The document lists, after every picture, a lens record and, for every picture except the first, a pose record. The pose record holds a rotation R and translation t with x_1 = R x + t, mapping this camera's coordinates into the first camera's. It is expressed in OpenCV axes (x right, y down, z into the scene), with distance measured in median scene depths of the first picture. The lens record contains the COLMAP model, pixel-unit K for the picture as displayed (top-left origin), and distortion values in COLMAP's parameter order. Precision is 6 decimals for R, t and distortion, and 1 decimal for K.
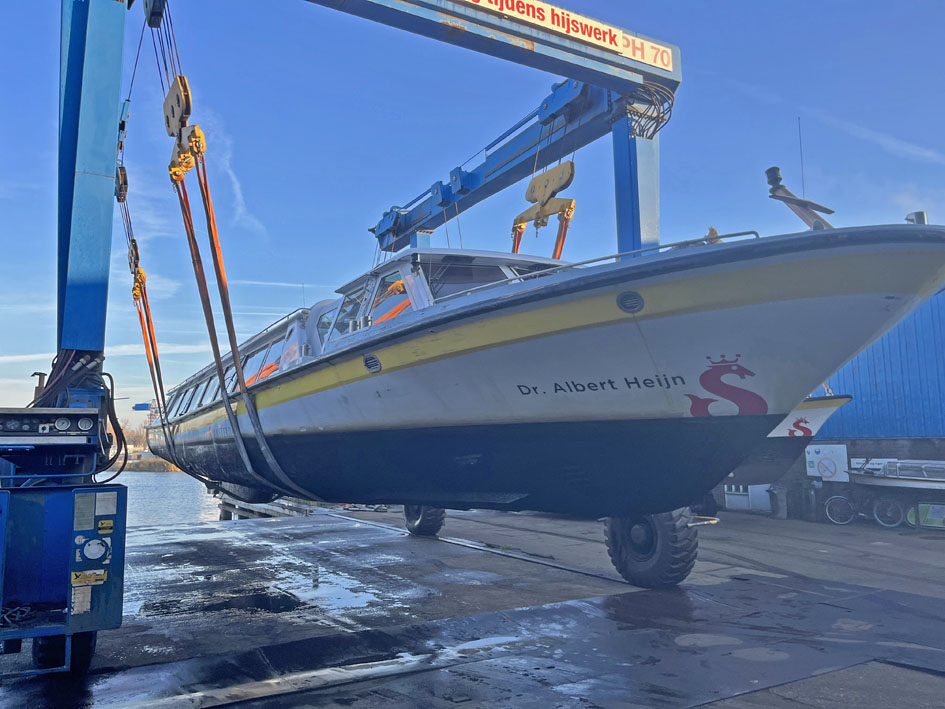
lens RADIAL K [[703.6, 0, 471.9], [0, 703.6, 328.5], [0, 0, 1]] dist [0.049232, -0.066916]
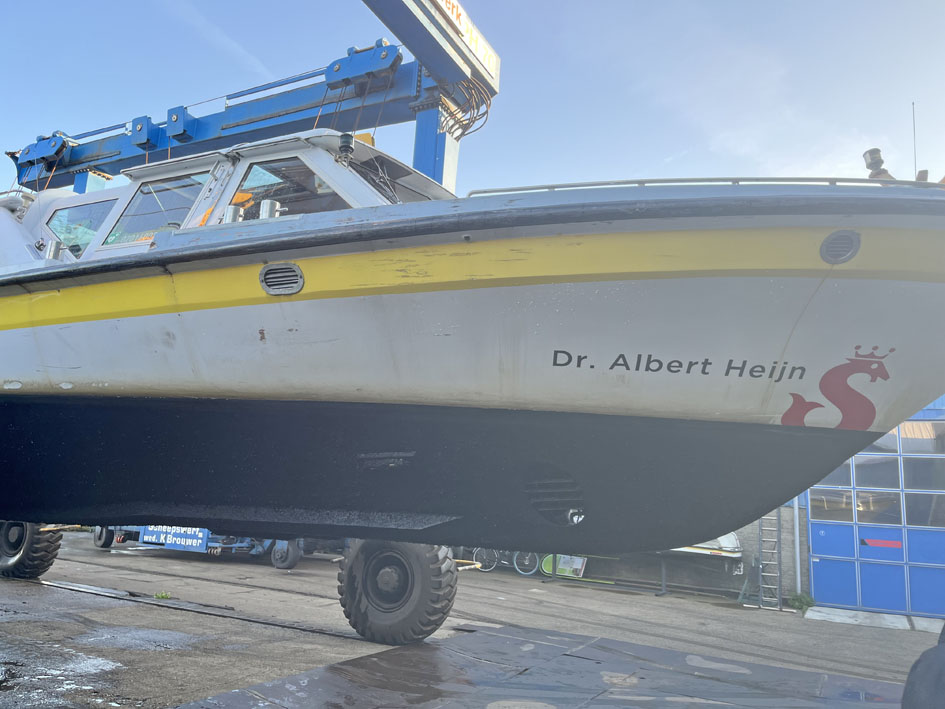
lens RADIAL K [[703.6, 0, 471.9], [0, 703.6, 328.5], [0, 0, 1]] dist [0.049232, -0.066916]
pose [[0.830450, 0.198364, 0.520581, -0.163781], [-0.166636, 0.980125, -0.107646, 0.067315], [-0.531587, 0.002648, 0.847000, 0.217240]]
